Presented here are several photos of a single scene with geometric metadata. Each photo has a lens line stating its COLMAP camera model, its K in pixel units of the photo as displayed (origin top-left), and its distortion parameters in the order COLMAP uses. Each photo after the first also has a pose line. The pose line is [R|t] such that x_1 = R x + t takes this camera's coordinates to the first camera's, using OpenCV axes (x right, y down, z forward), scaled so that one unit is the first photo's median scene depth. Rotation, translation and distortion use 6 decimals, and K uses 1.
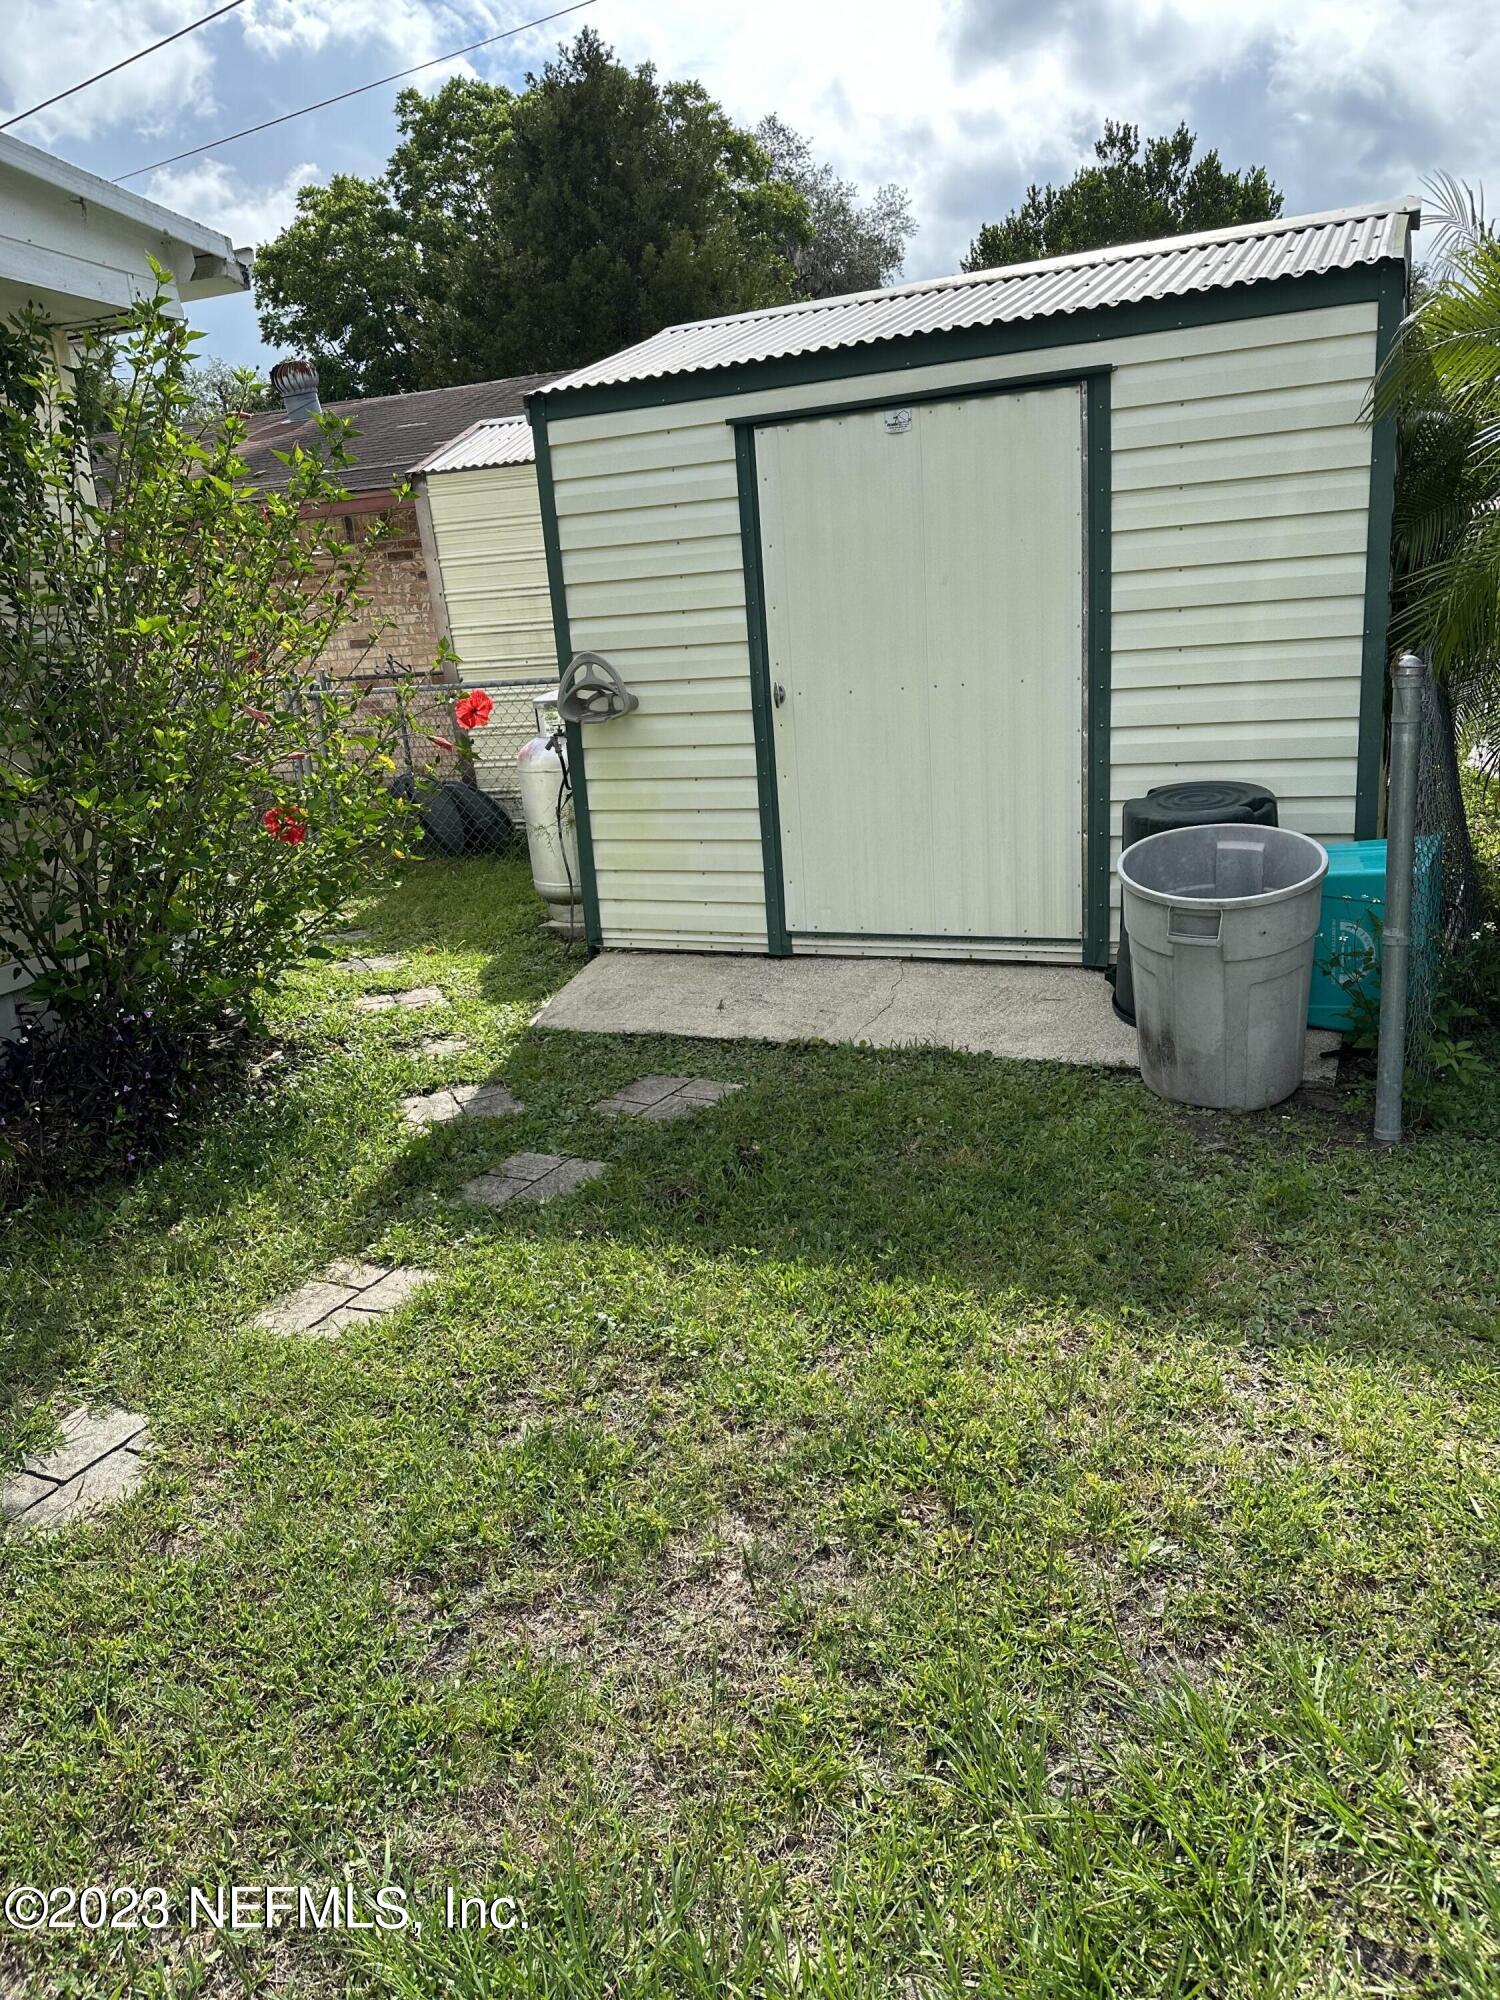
lens RADIAL K [[1405.1, 0, 753.0], [0, 1405.1, 986.8], [0, 0, 1]] dist [0.061724, -0.077254]
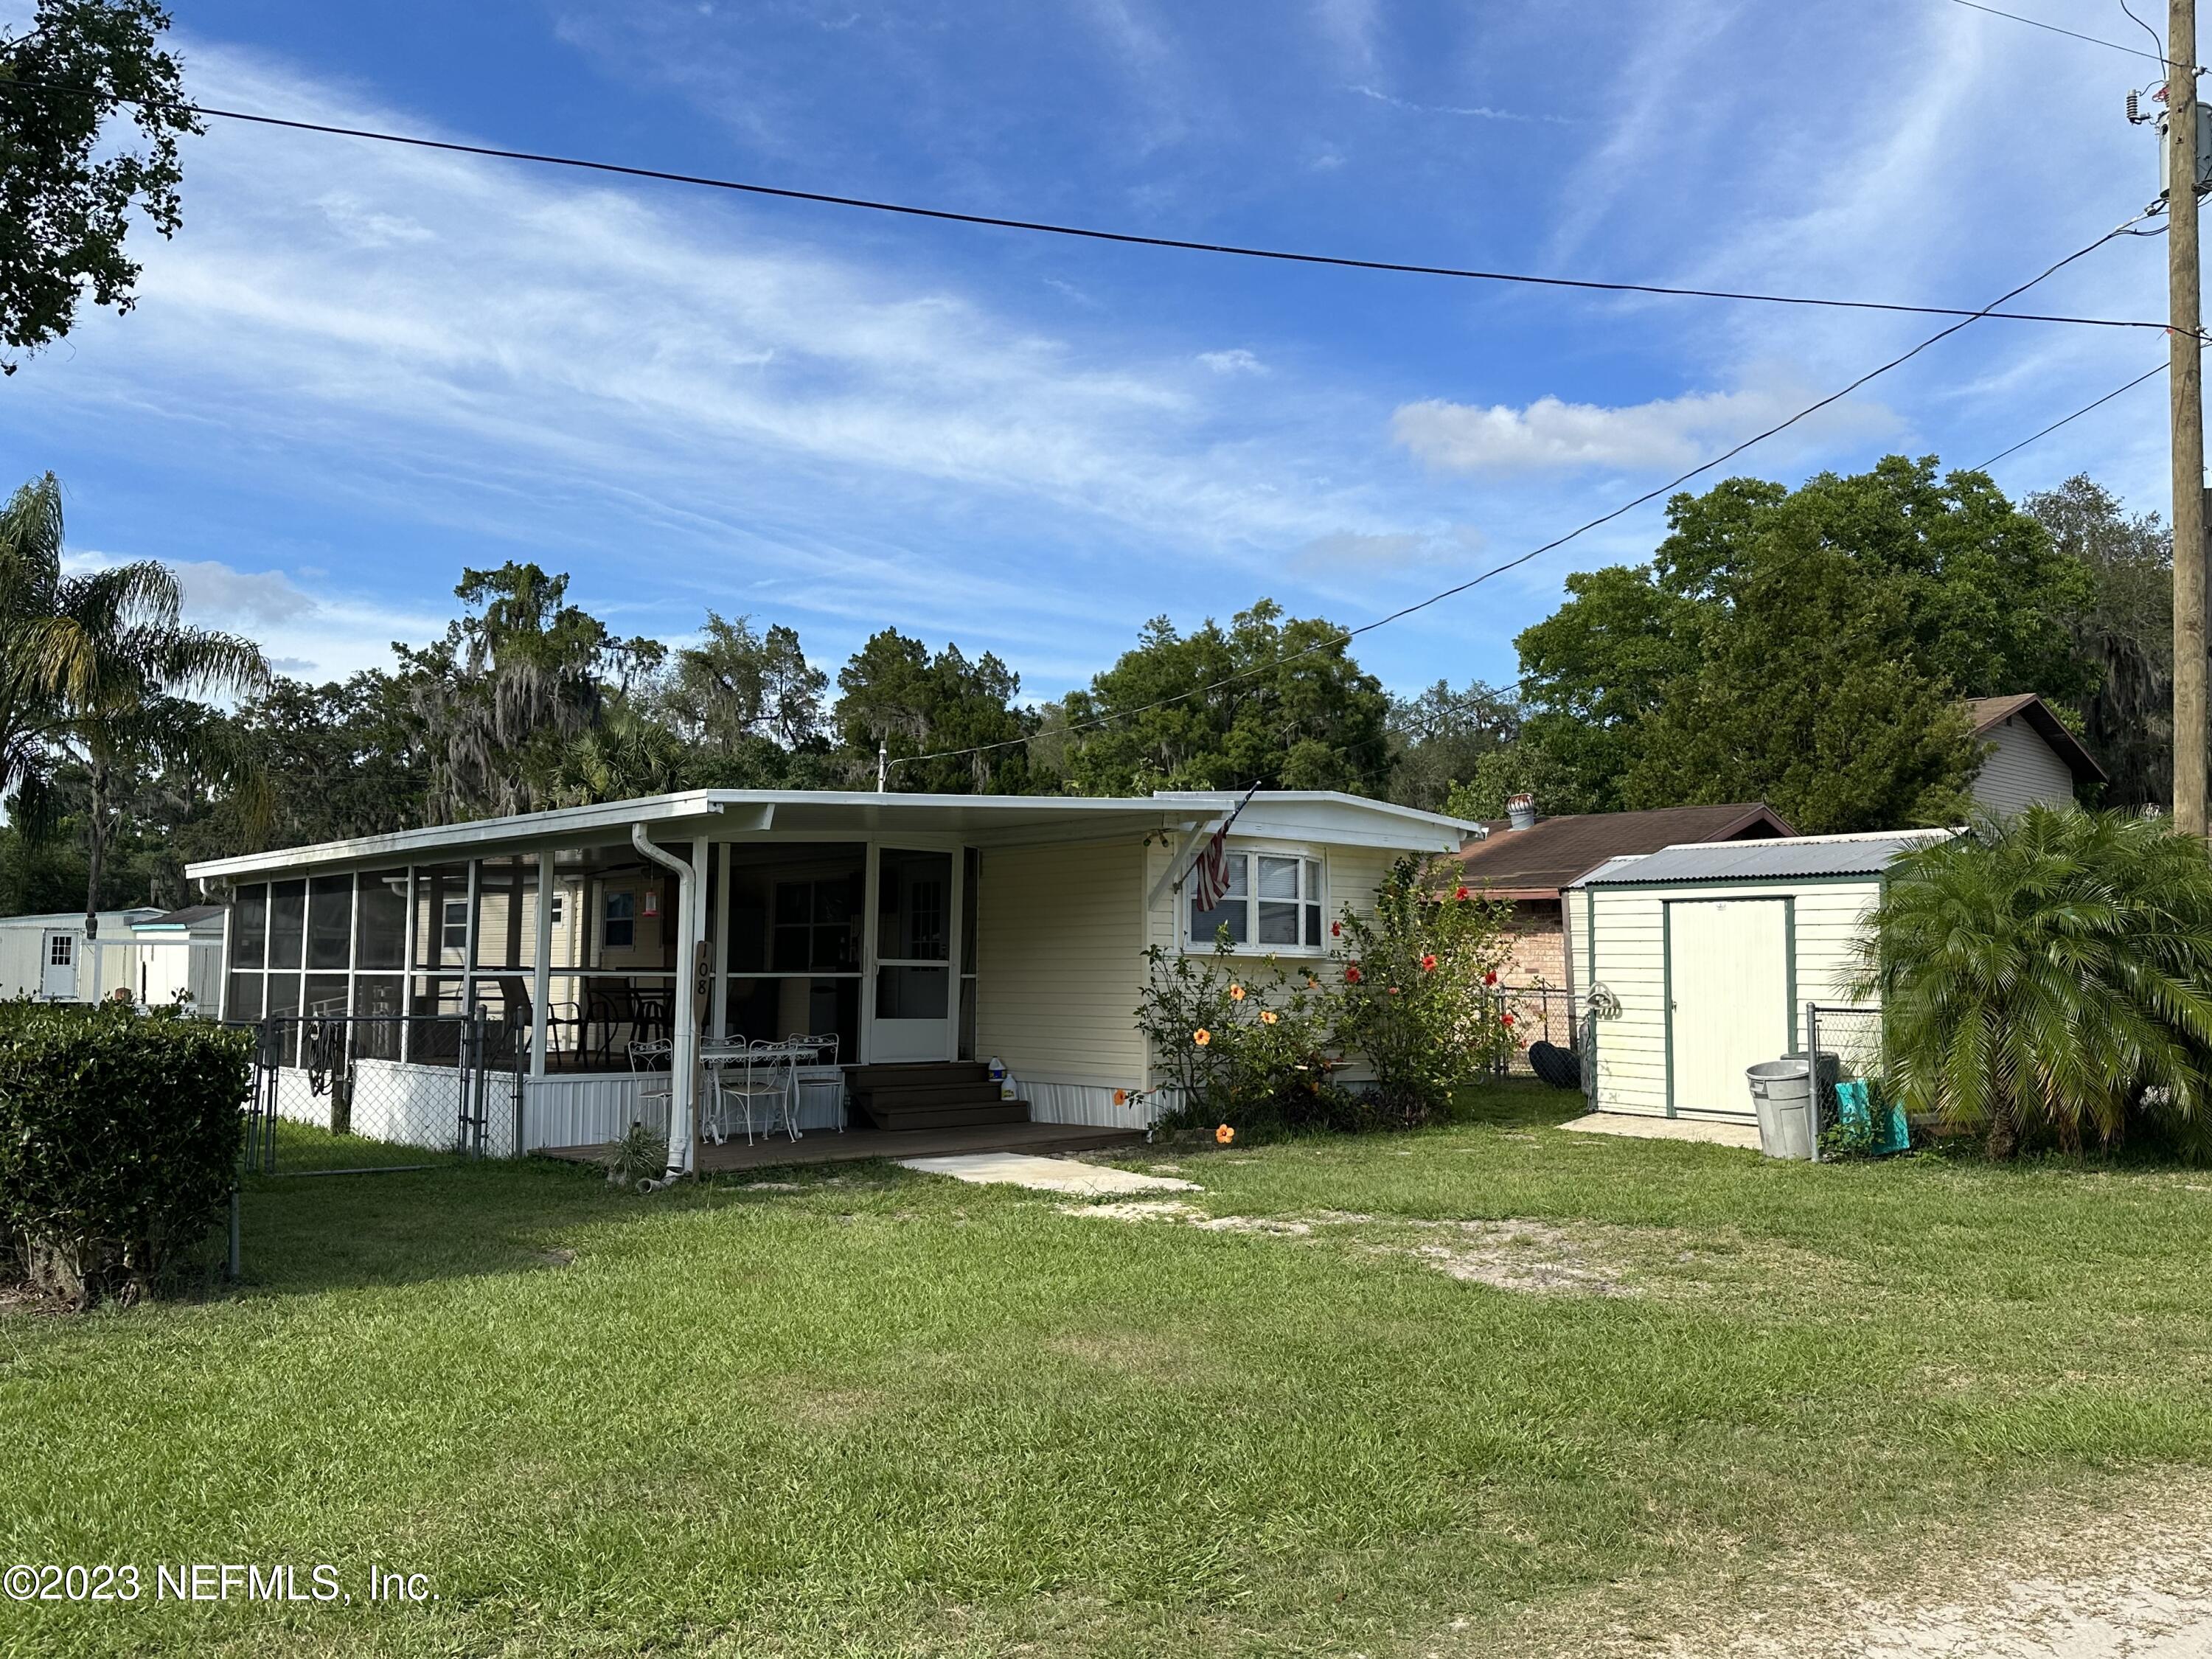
lens RADIAL K [[1871.4, 0, 1073.2], [0, 1871.4, 831.2], [0, 0, 1]] dist [0.097479, -0.229694]
pose [[0.855472, 0.045416, -0.515854, 1.182691], [-0.201802, 0.946634, -0.251318, 0.796820], [0.476911, 0.319095, 0.818983, -3.348851]]
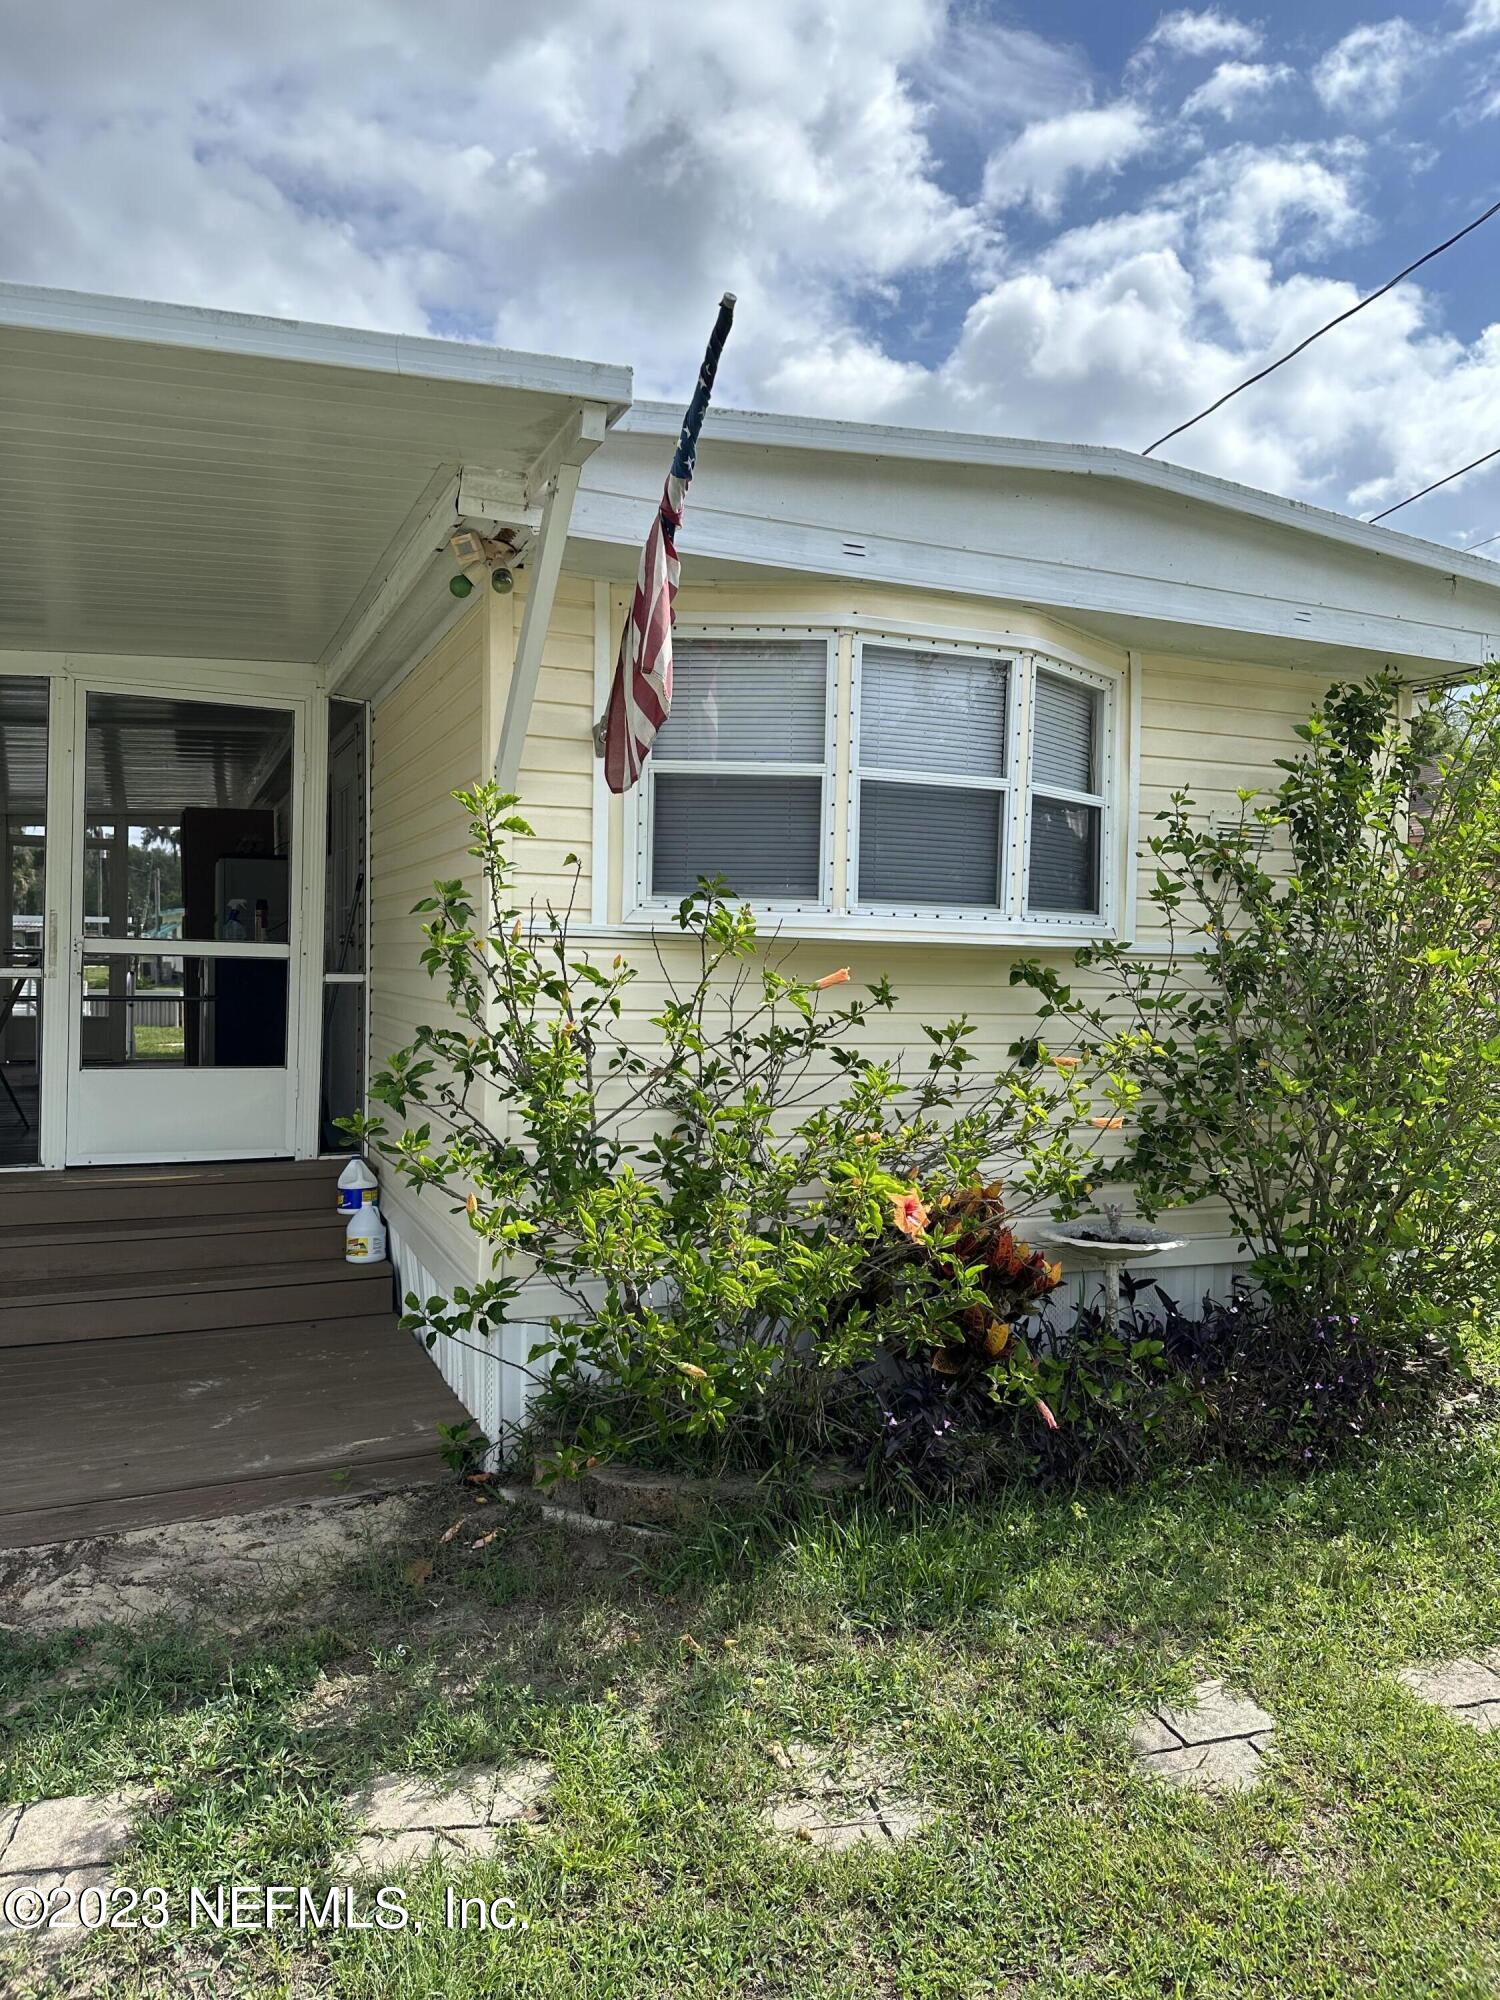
lens RADIAL K [[1405.1, 0, 753.0], [0, 1405.1, 986.8], [0, 0, 1]] dist [0.061724, -0.077254]
pose [[0.673097, 0.107613, -0.731683, 0.002838], [-0.254888, 0.962496, -0.092919, -0.005876], [0.694242, 0.249041, 0.675283, -0.045129]]
